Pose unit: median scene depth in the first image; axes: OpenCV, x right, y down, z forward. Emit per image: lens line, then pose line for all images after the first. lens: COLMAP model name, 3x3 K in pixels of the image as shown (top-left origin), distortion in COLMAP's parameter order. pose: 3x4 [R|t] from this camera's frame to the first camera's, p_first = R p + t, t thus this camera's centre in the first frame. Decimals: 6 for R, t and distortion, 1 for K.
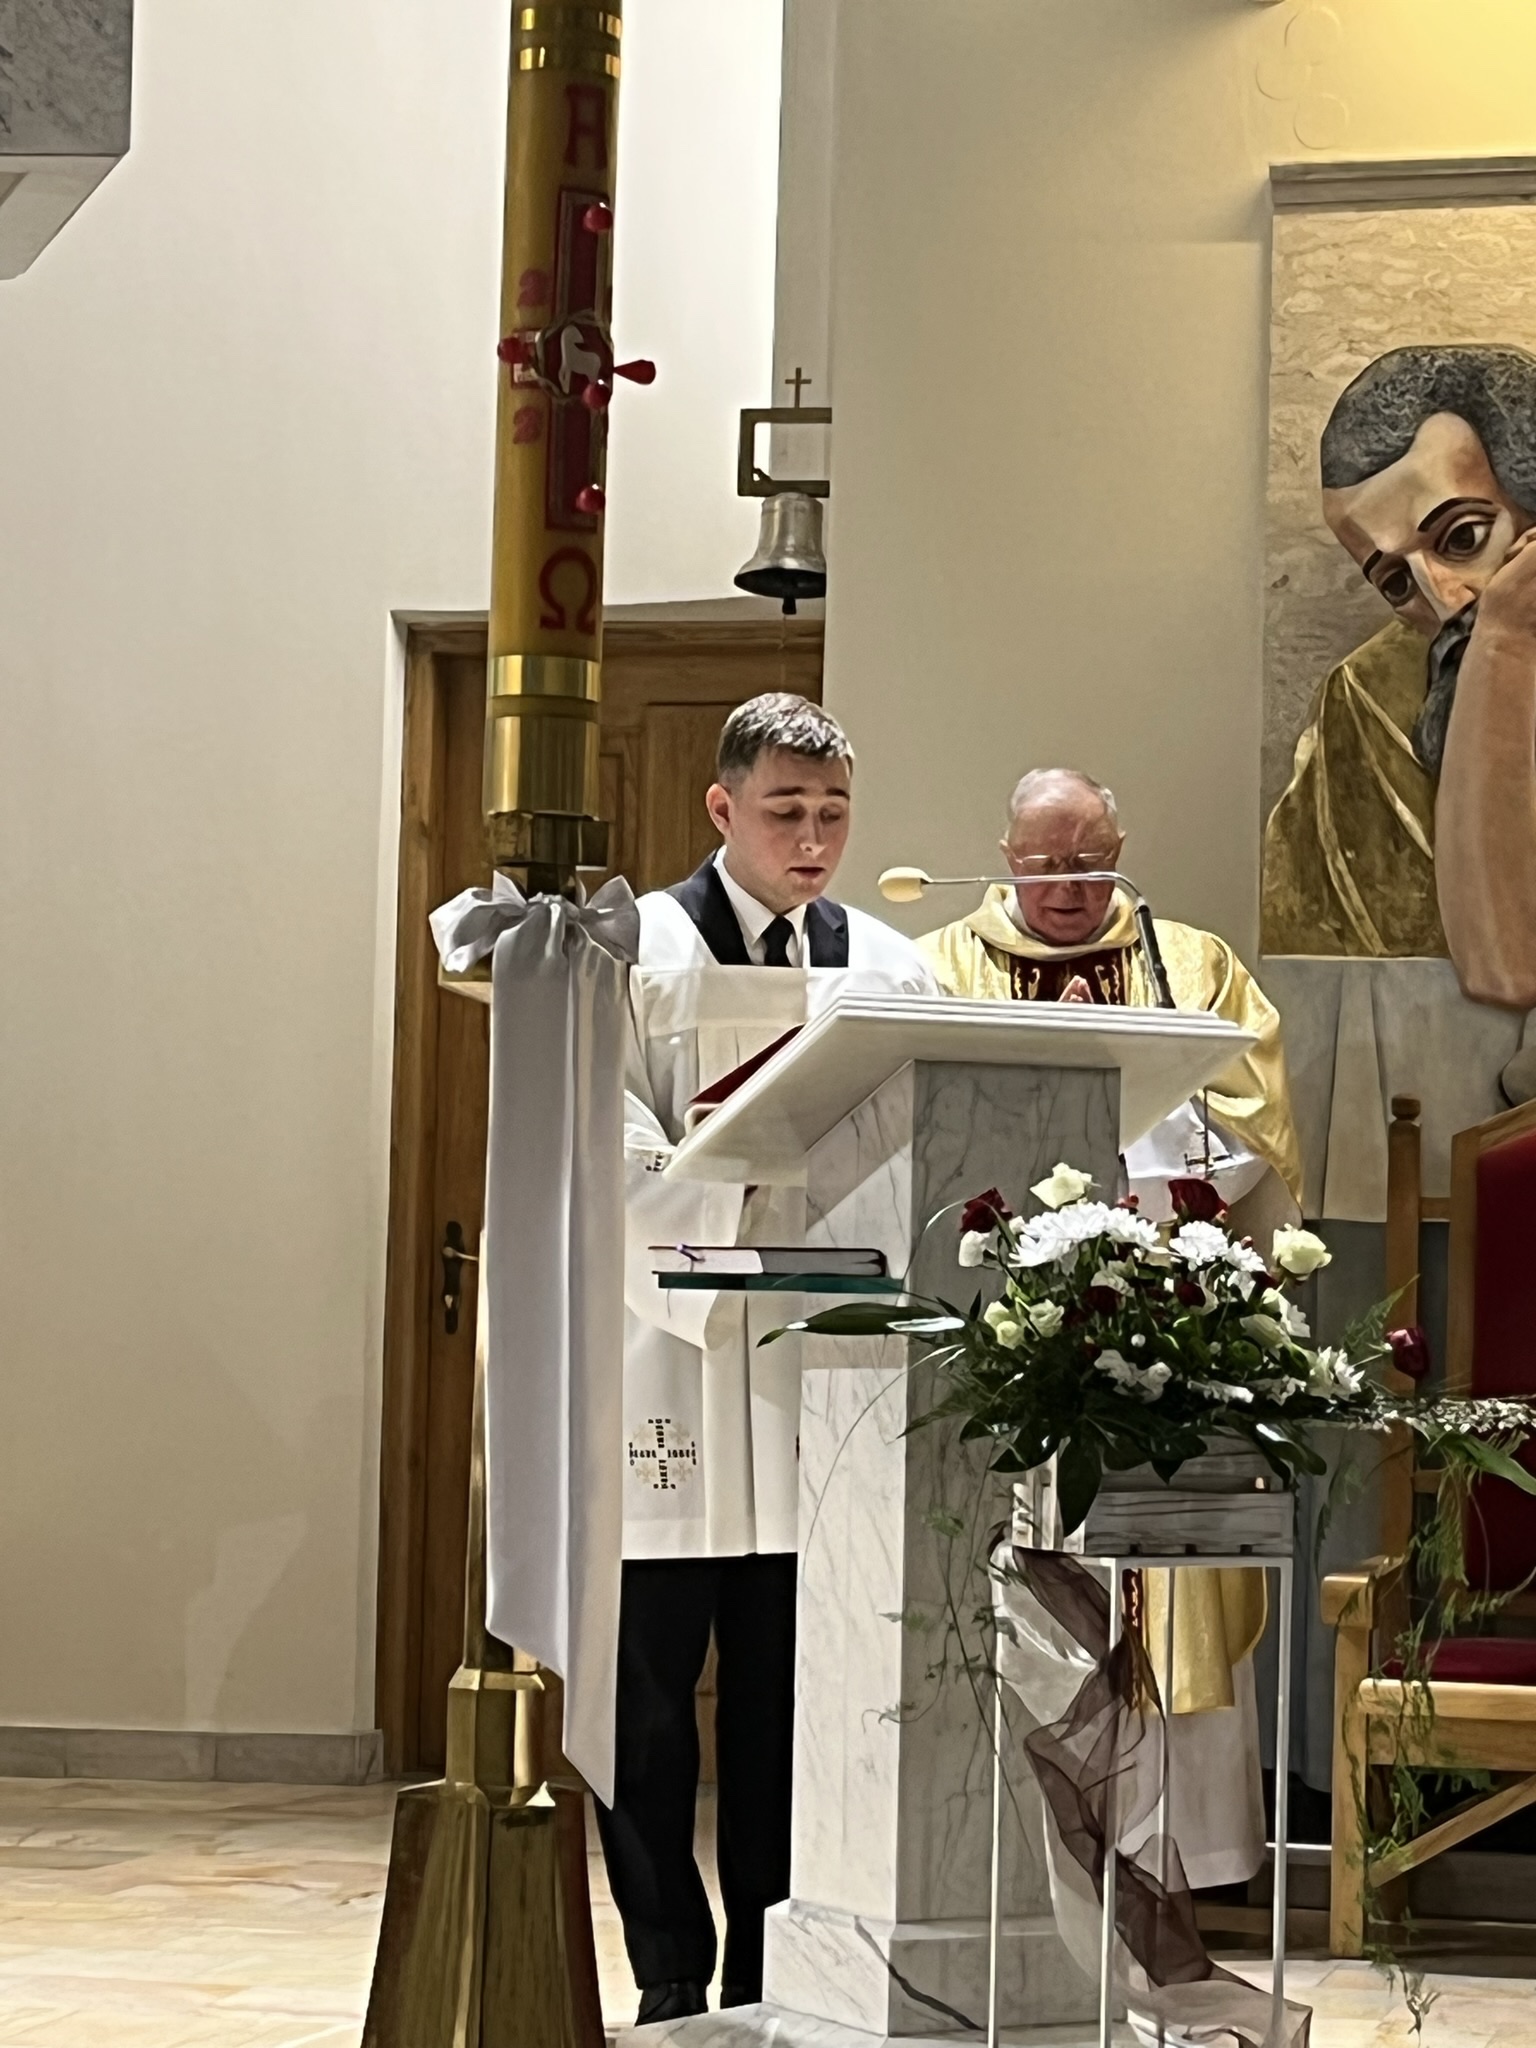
lens RADIAL K [[5295.0, 0, 667.5], [0, 5295.0, 1042.9], [0, 0, 1]] dist [0.137295, 0.000000]
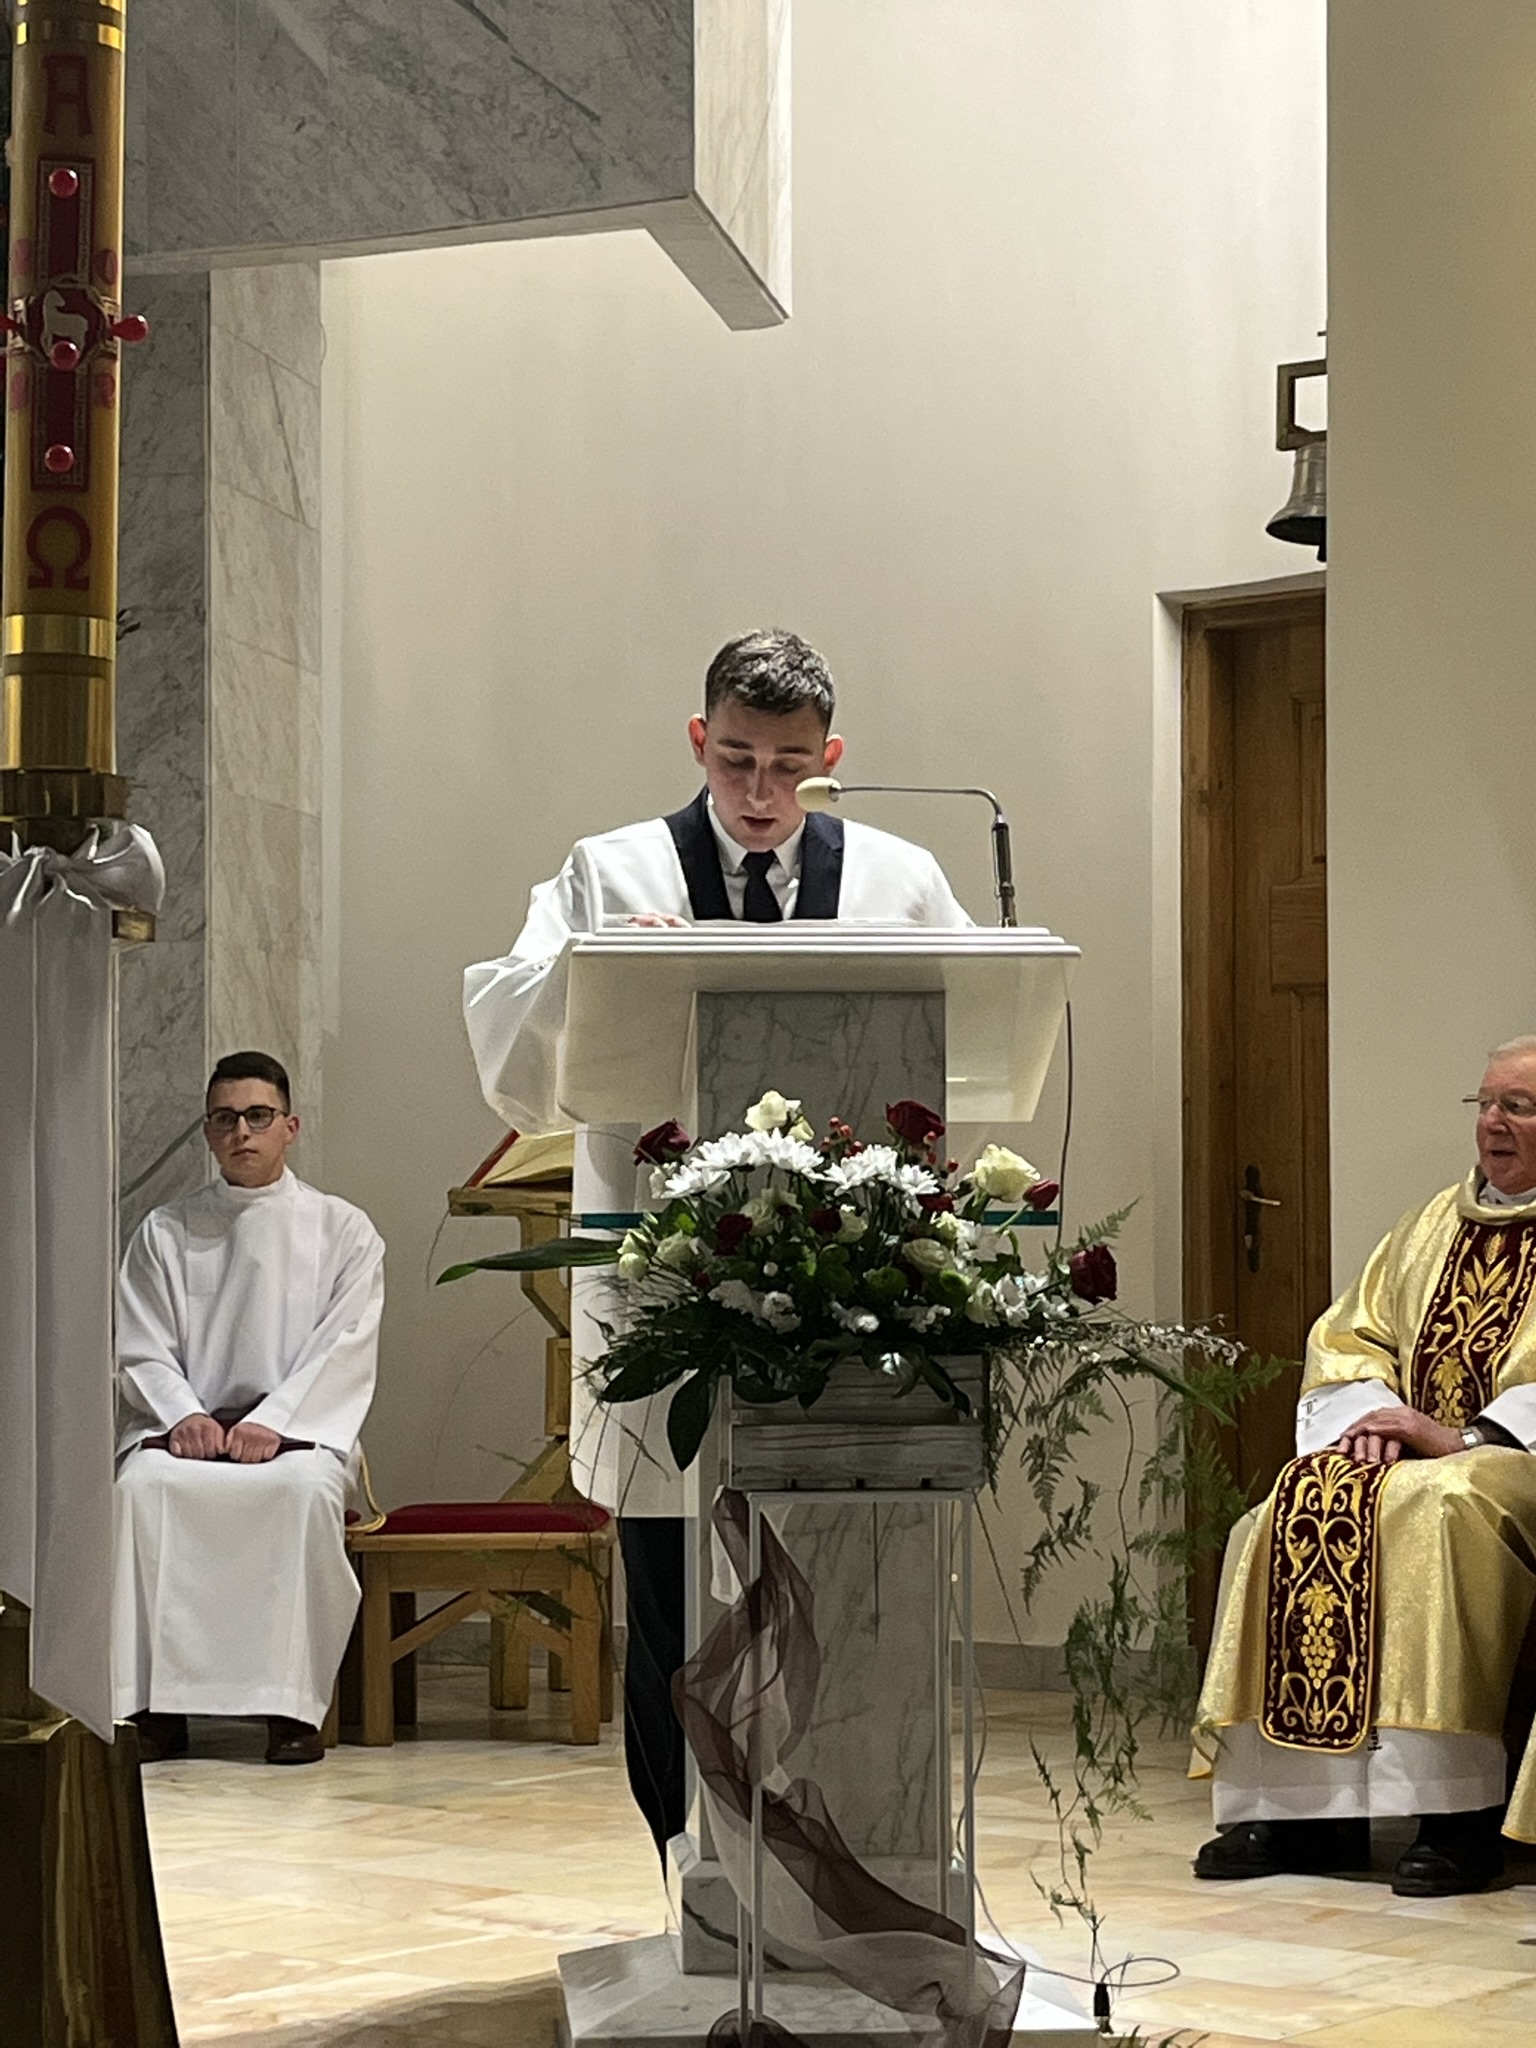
lens RADIAL K [[4504.1, 0, 765.7], [0, 4504.1, 1013.5], [0, 0, 1]] dist [0.112605, 0.000000]
pose [[0.902683, -0.045634, -0.427879, 0.312122], [0.043520, 0.998944, -0.014726, 0.015037], [0.428099, -0.005328, 0.903716, 0.178237]]
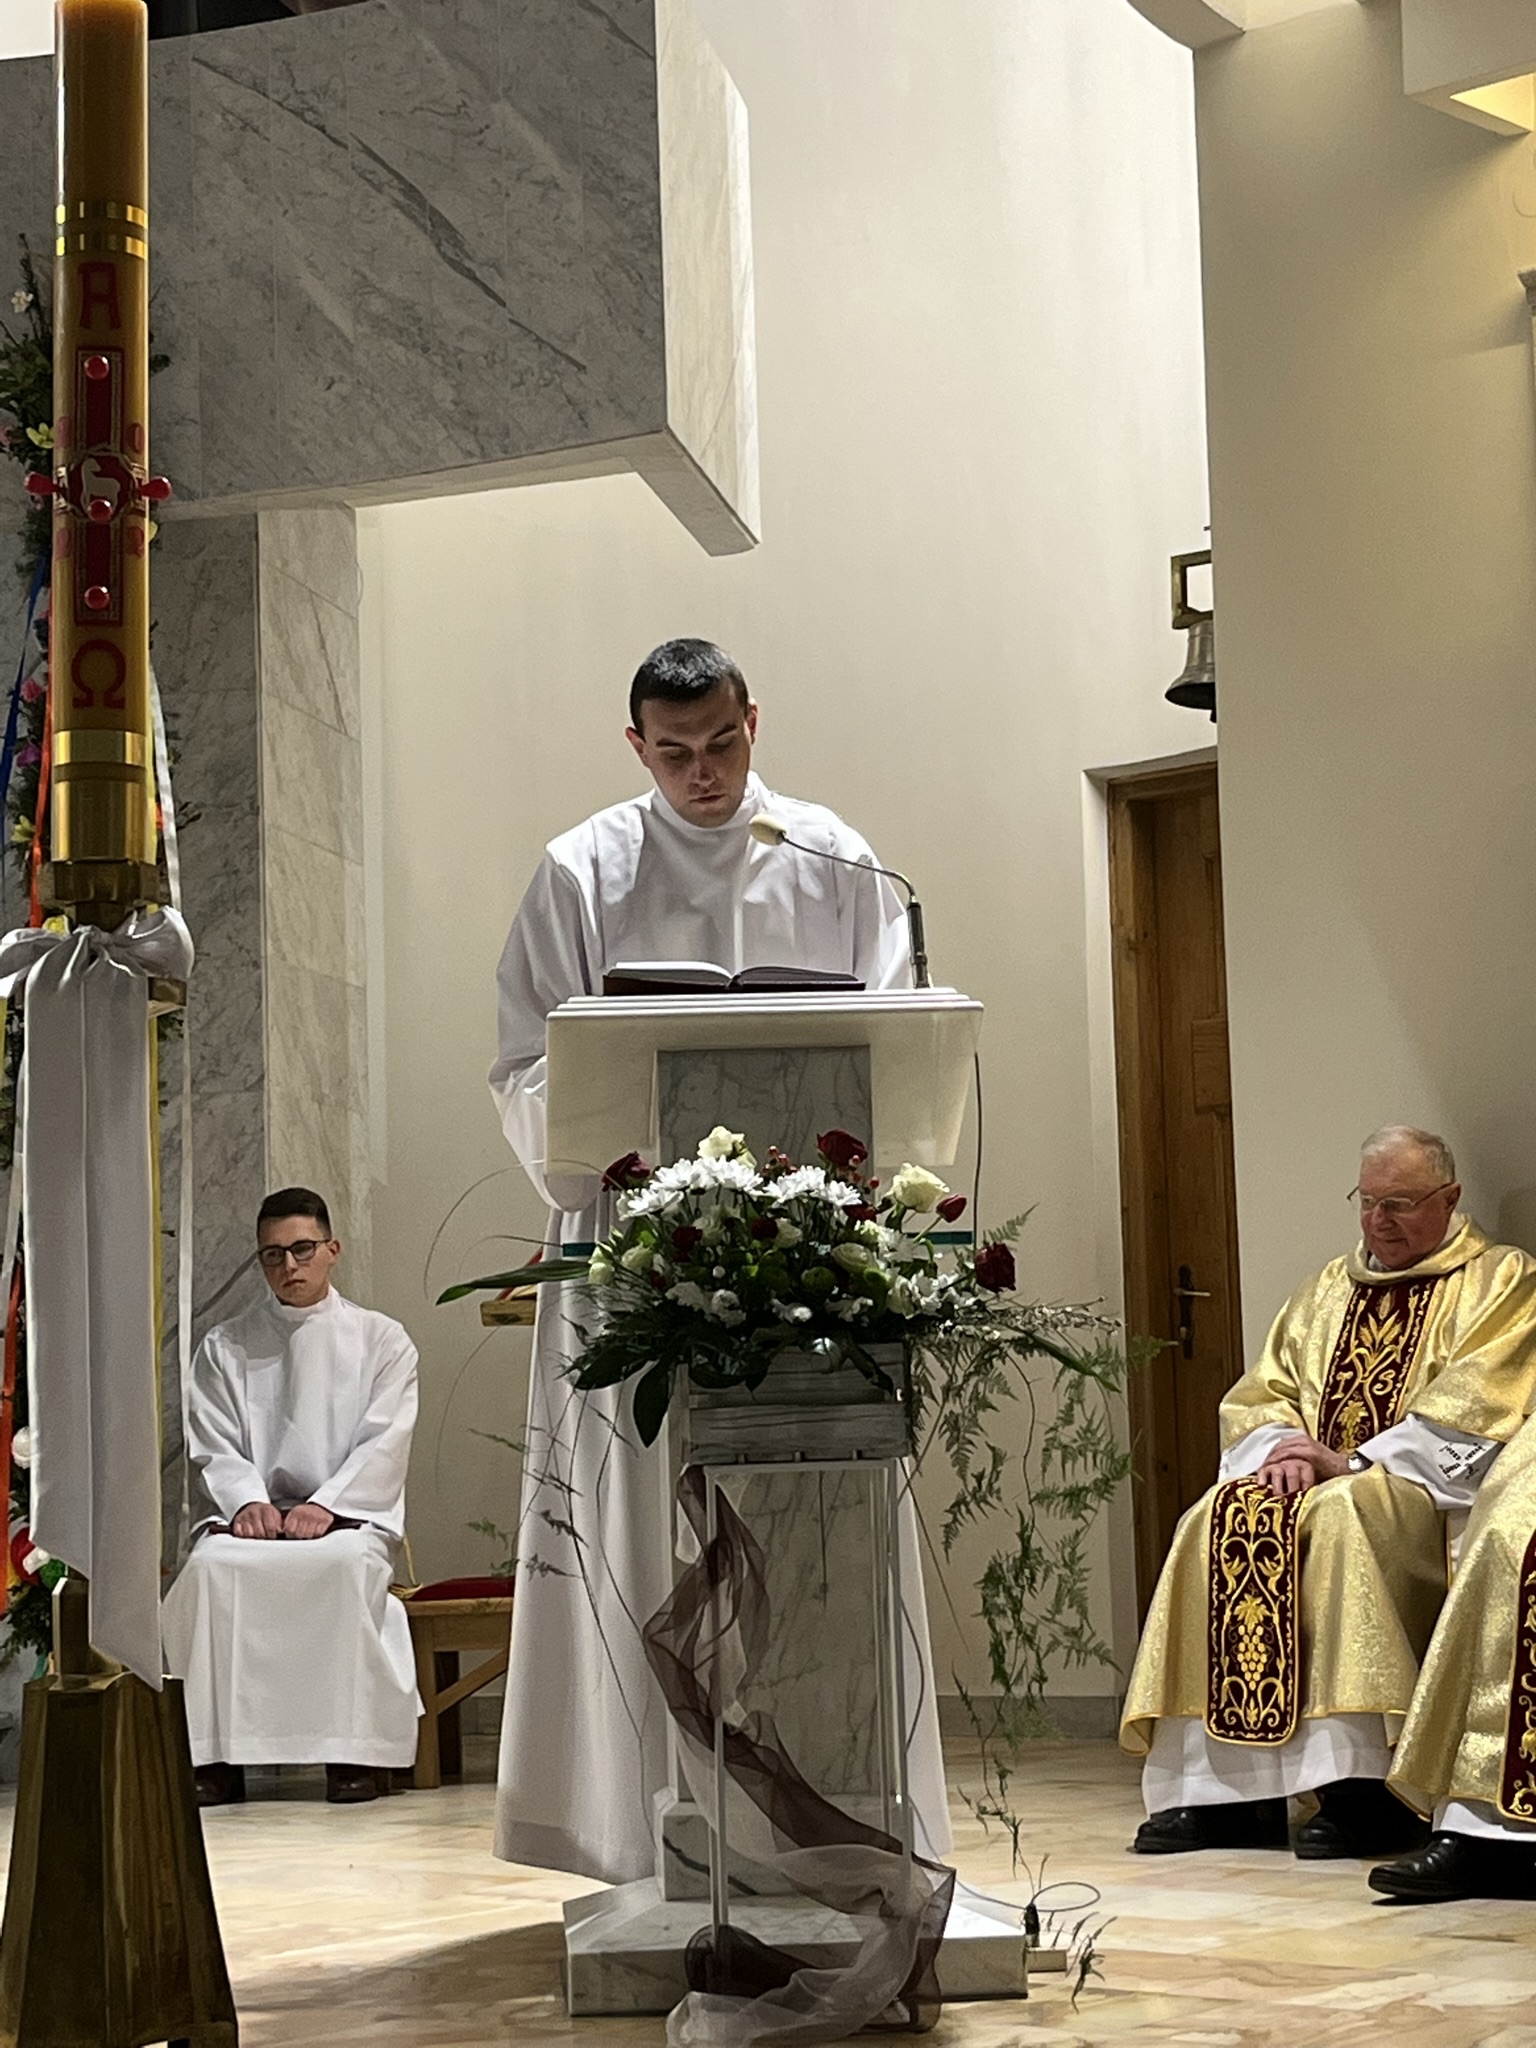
lens RADIAL K [[4021.4, 0, 773.6], [0, 4021.4, 1009.9], [0, 0, 1]] dist [0.120143, 0.000000]
pose [[0.897223, -0.096217, -0.430967, 0.334783], [0.070393, 0.994657, -0.075514, 0.046505], [0.435930, 0.037416, 0.899202, 0.160957]]
